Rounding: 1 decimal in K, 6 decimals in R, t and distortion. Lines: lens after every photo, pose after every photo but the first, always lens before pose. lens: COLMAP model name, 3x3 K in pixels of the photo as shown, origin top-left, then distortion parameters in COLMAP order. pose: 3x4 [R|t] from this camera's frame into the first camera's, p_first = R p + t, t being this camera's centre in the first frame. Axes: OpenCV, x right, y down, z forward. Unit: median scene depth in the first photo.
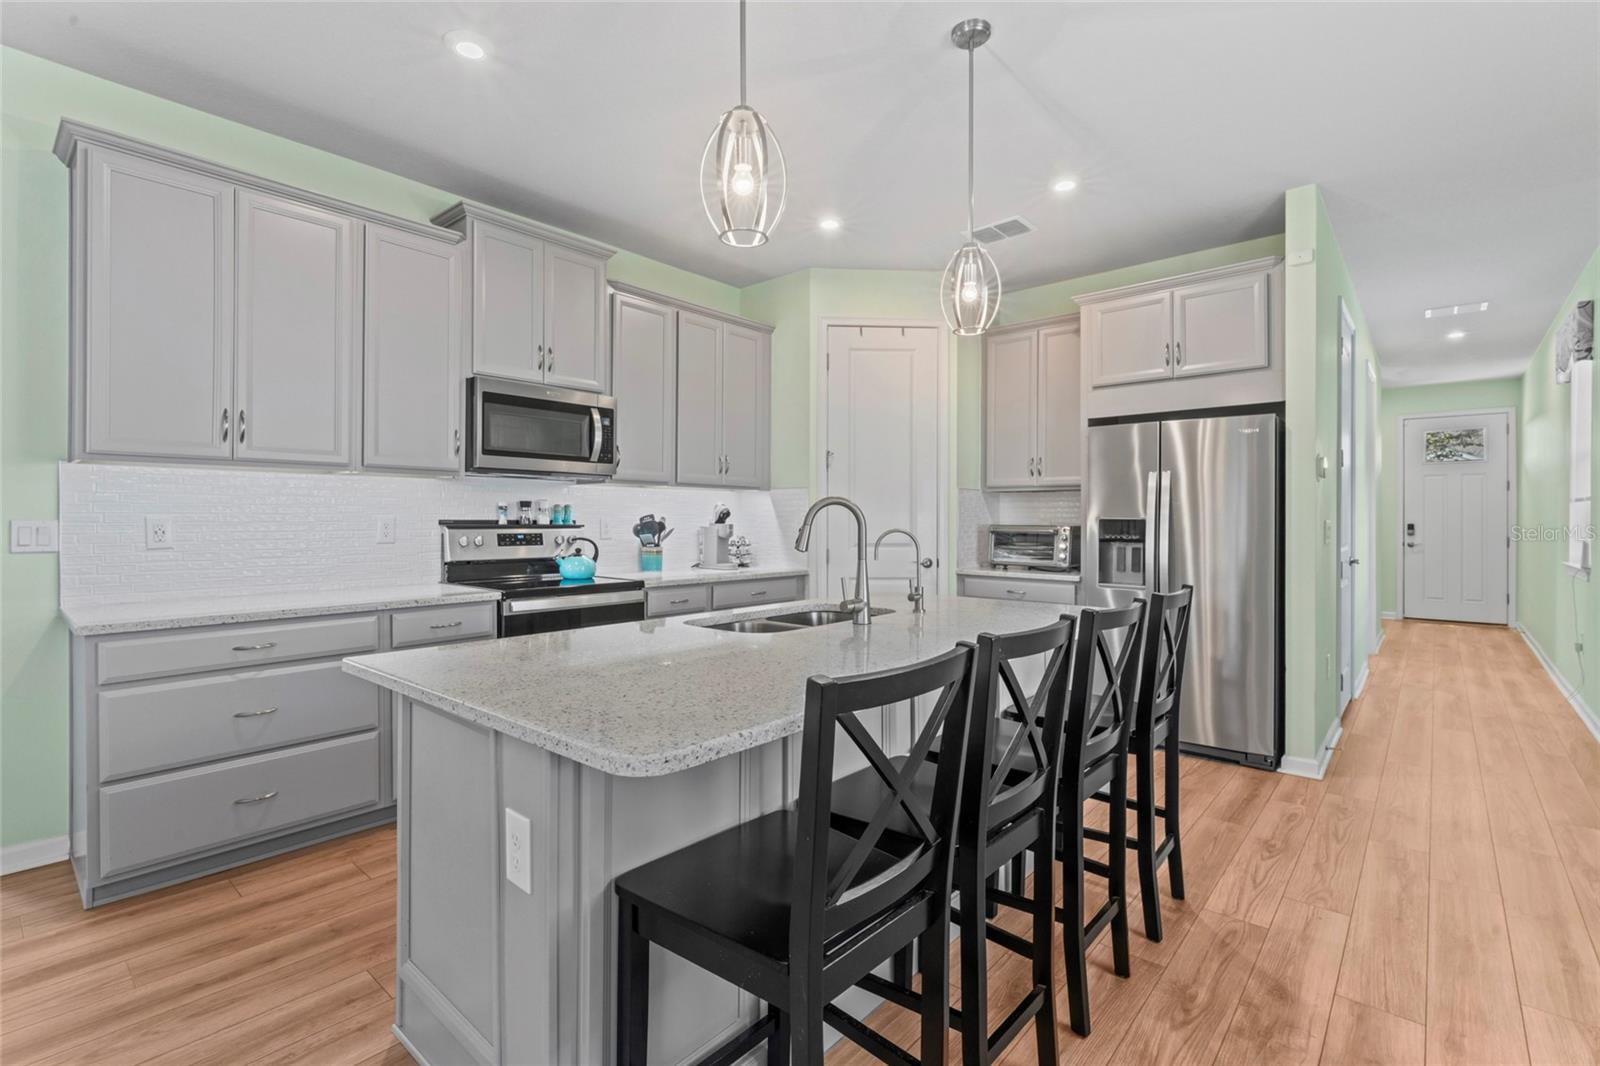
lens RADIAL K [[734.3, 0, 795.3], [0, 734.3, 520.7], [0, 0, 1]] dist [-0.001531, 0.000032]
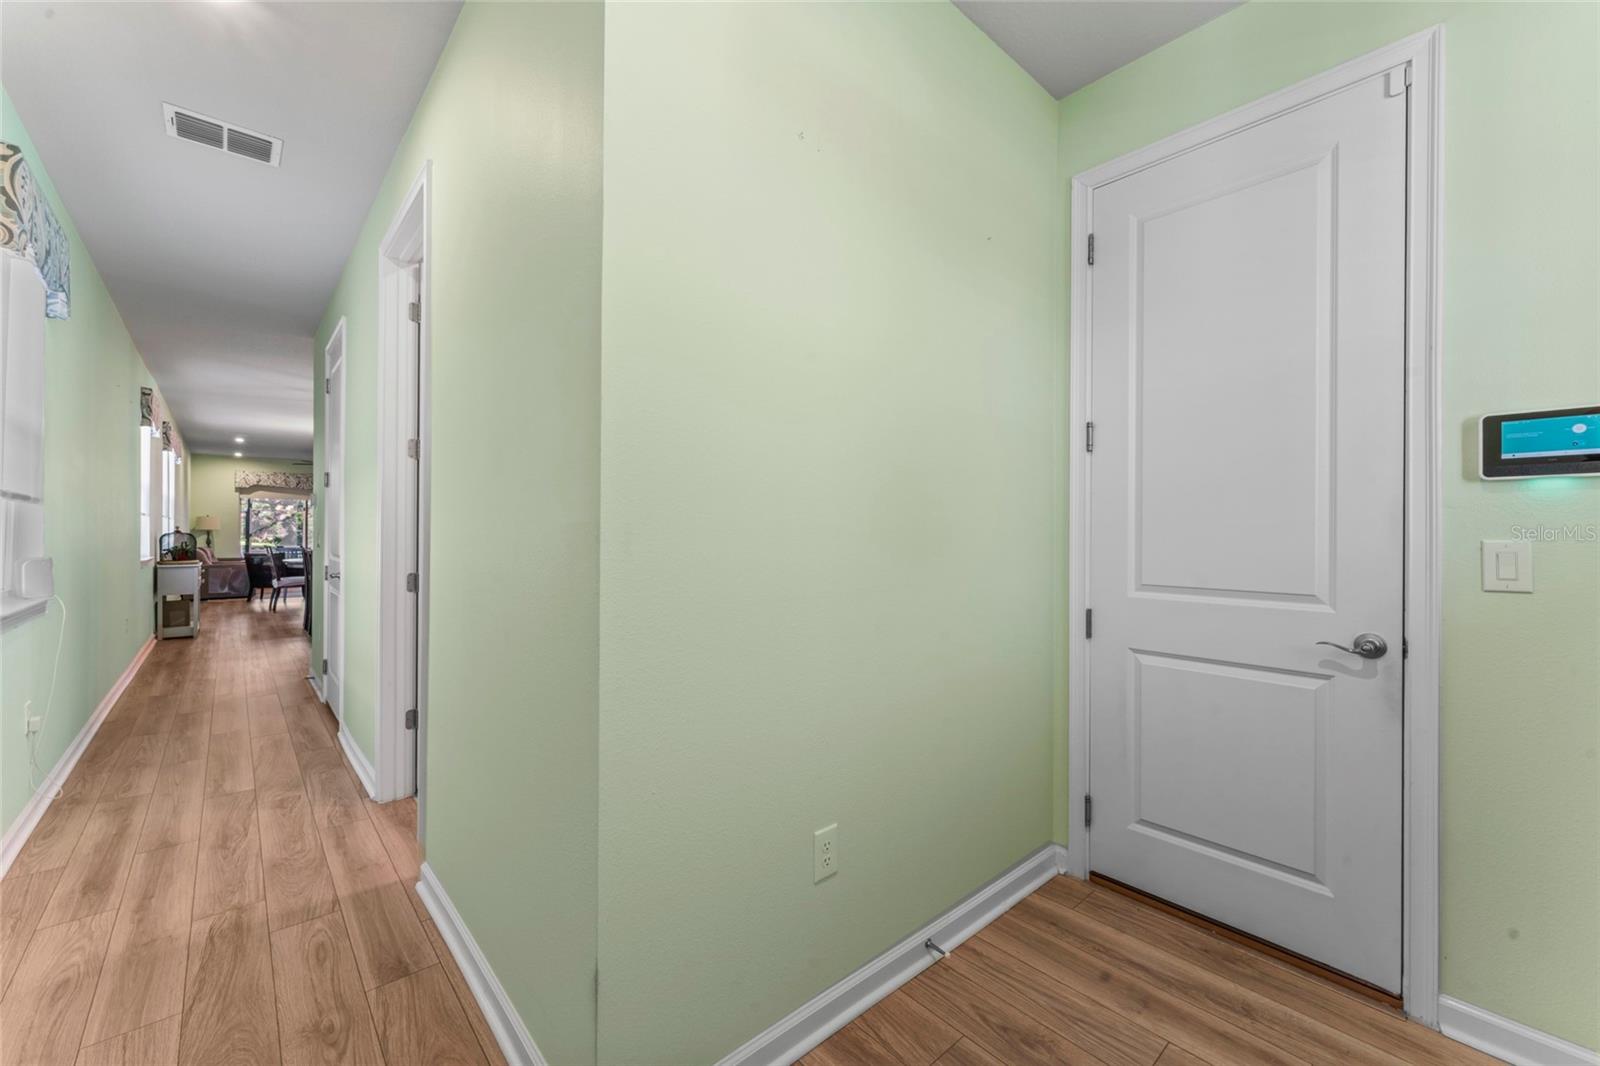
lens RADIAL K [[636.7, 0, 795.3], [0, 636.7, 522.4], [0, 0, 1]] dist [0.000768, -0.000177]
pose [[-0.125674, -0.013457, -0.991980, 1.625846], [-0.003114, 0.999908, -0.013170, -0.002272], [0.992067, 0.001434, -0.125705, 1.829114]]
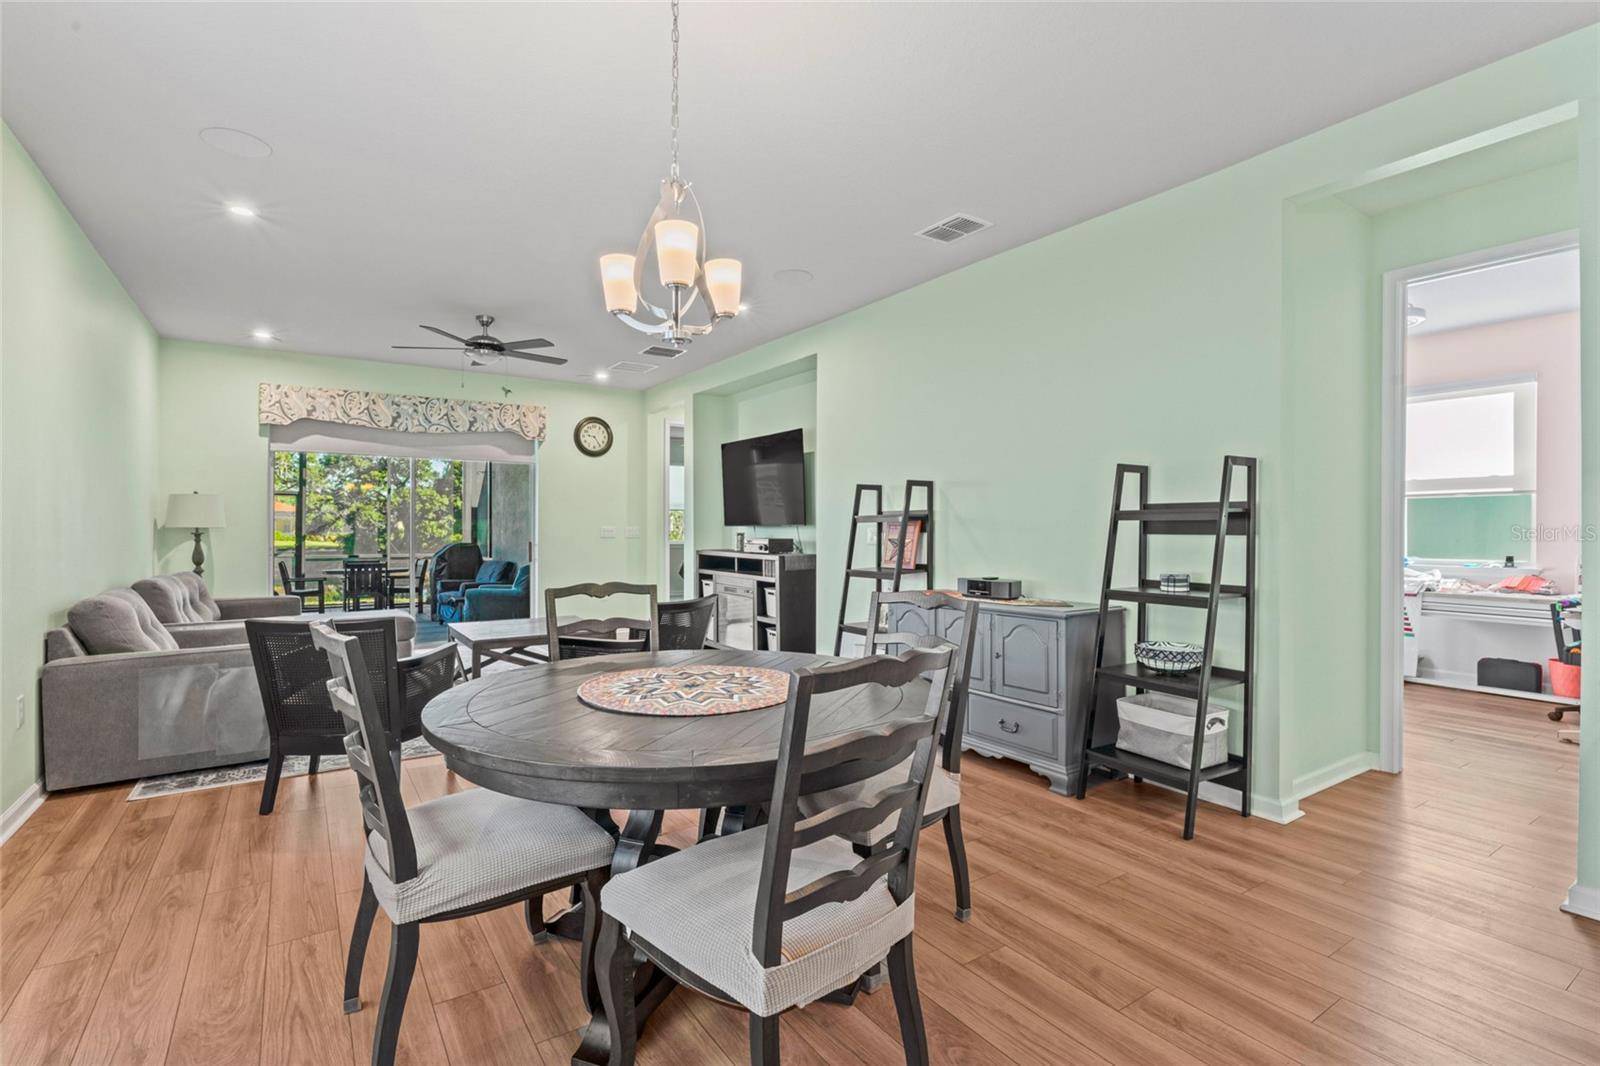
lens RADIAL K [[749.3, 0, 793.4], [0, 749.3, 529.8], [0, 0, 1]] dist [-0.000693, -0.000208]
pose [[-0.261195, -0.001232, -0.965285, 0.048596], [-0.006559, 0.999978, 0.000499, -0.001101], [0.965264, 0.006462, -0.261198, 0.143901]]
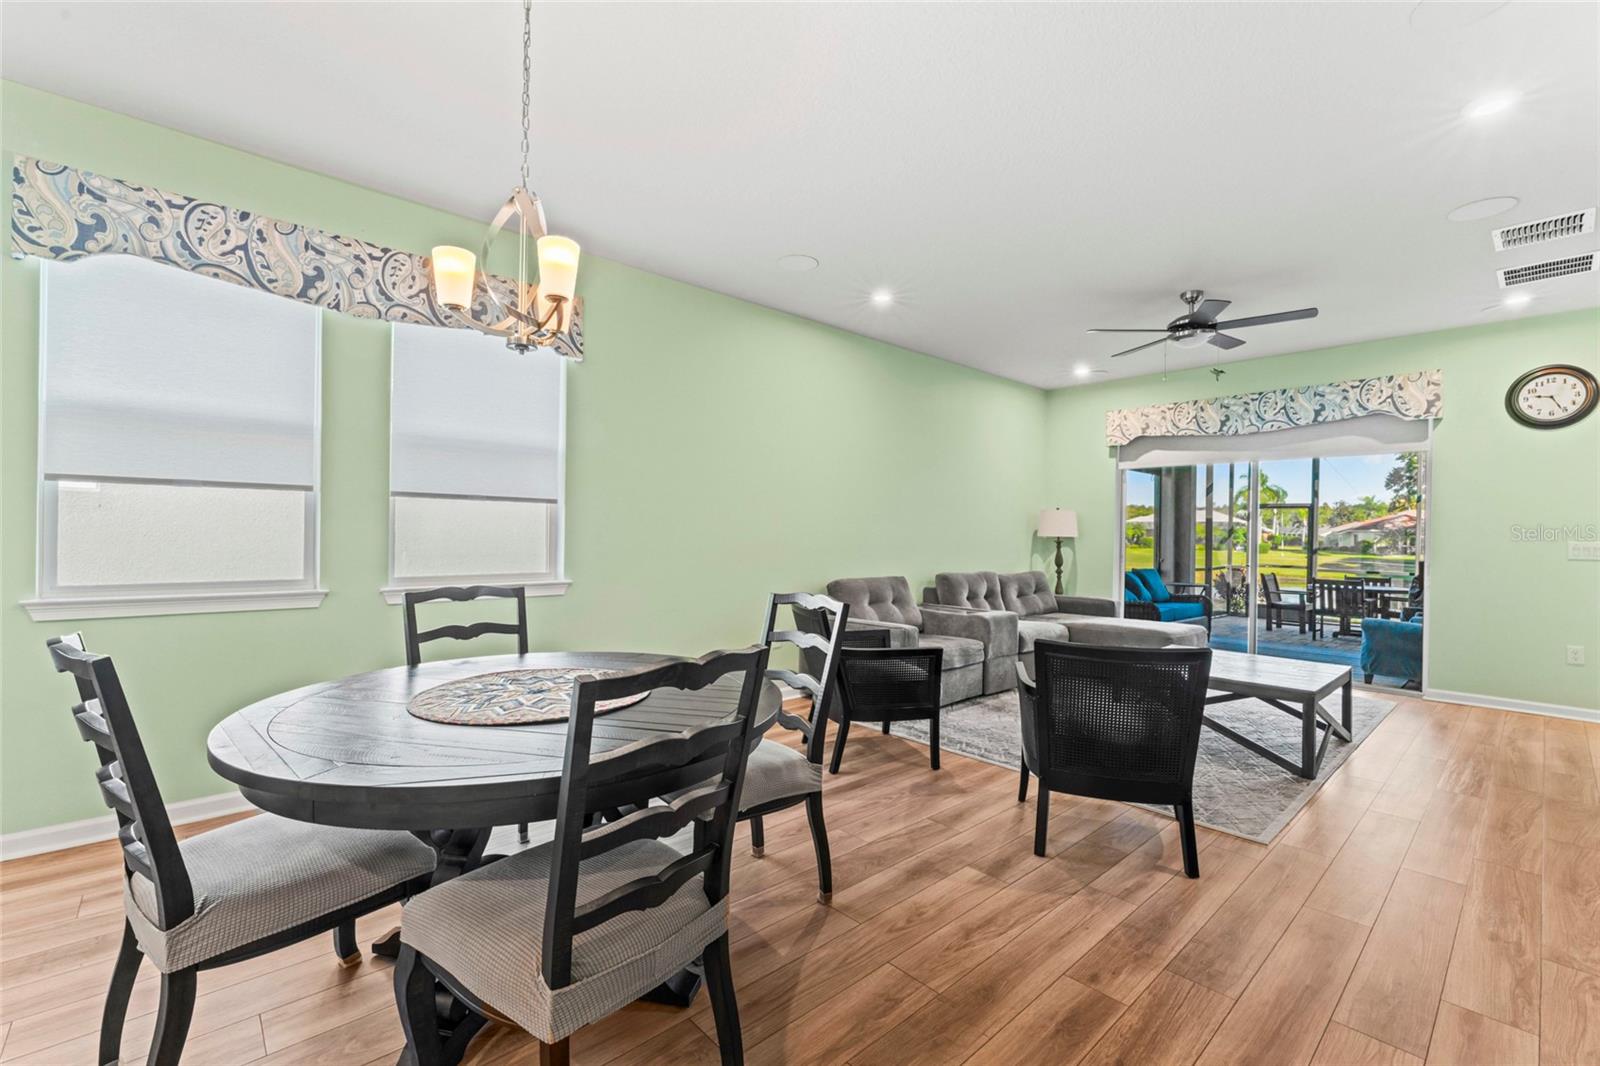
lens RADIAL K [[684.0, 0, 800.0], [0, 684.0, 533.0], [0, 0, 1]] dist [-0.001023, 0.000791]
pose [[-0.993760, -0.016802, 0.110270, -0.598040], [-0.016253, 0.999851, 0.005880, -0.005638], [-0.110352, 0.004051, -0.993884, 0.359397]]
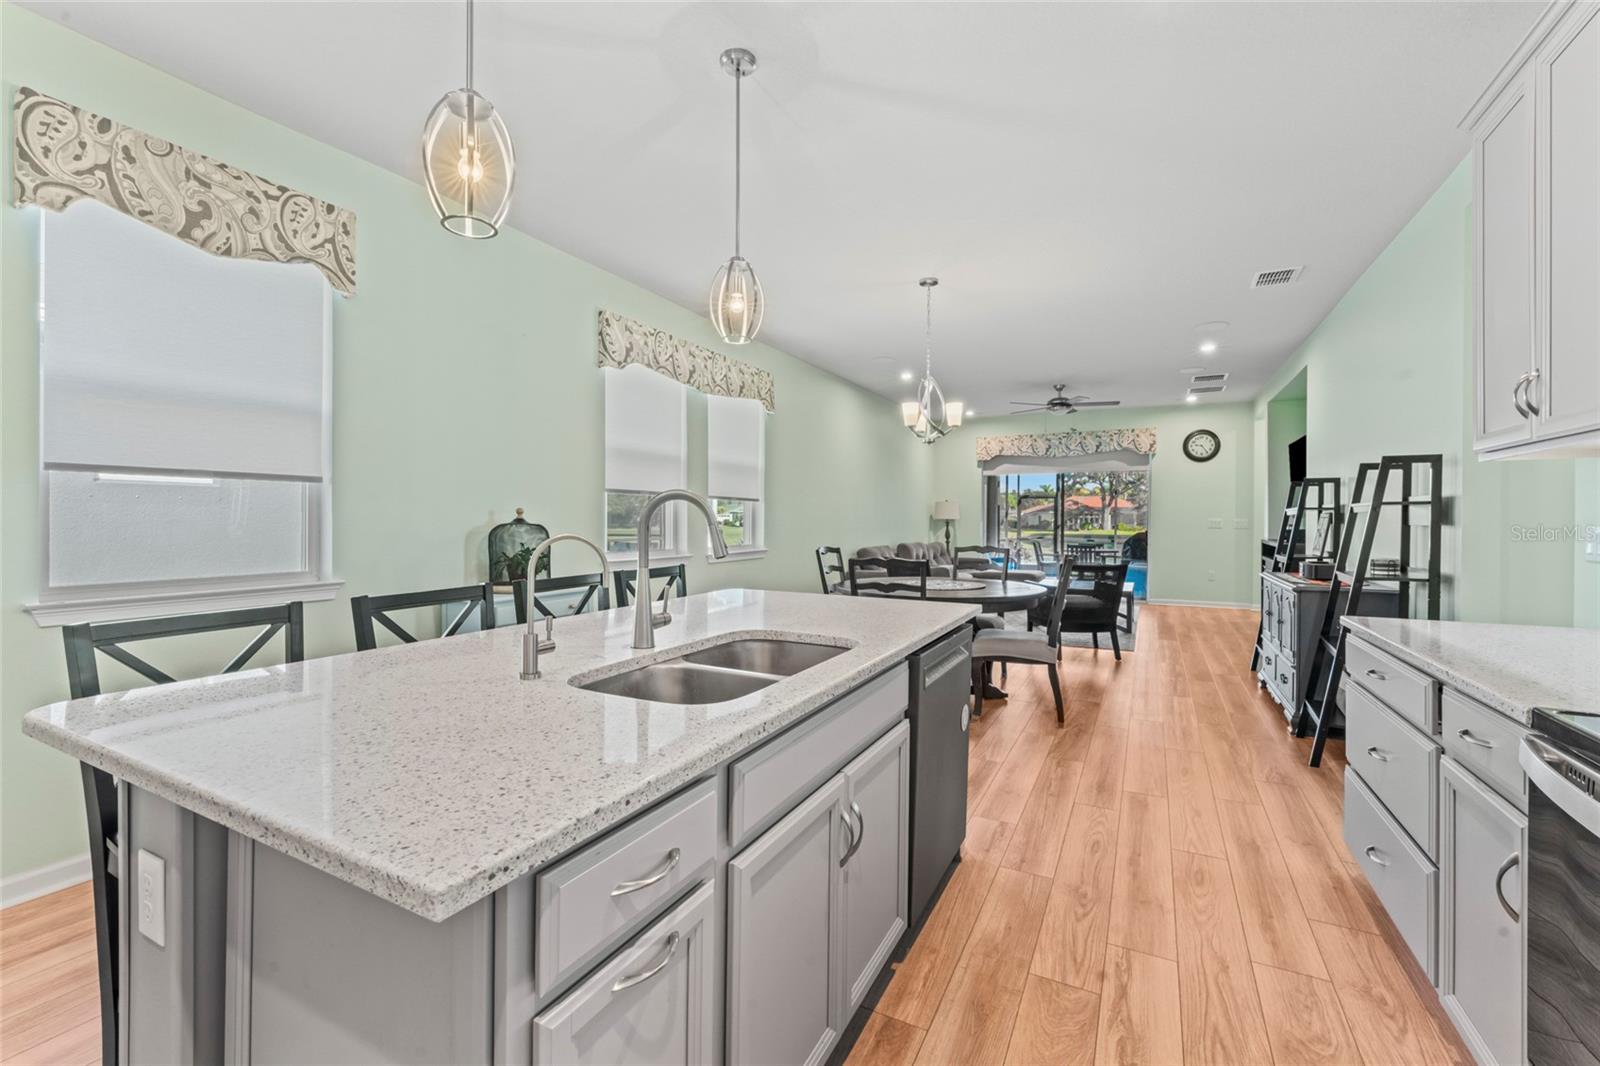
lens RADIAL K [[671.2, 0, 799.4], [0, 671.2, 521.1], [0, 0, 1]] dist [0.000118, 0.000135]
pose [[-0.972039, -0.006540, -0.234726, 0.050937], [-0.008509, 0.999937, 0.007376, -0.002959], [0.234663, 0.009167, -0.972034, 0.893797]]
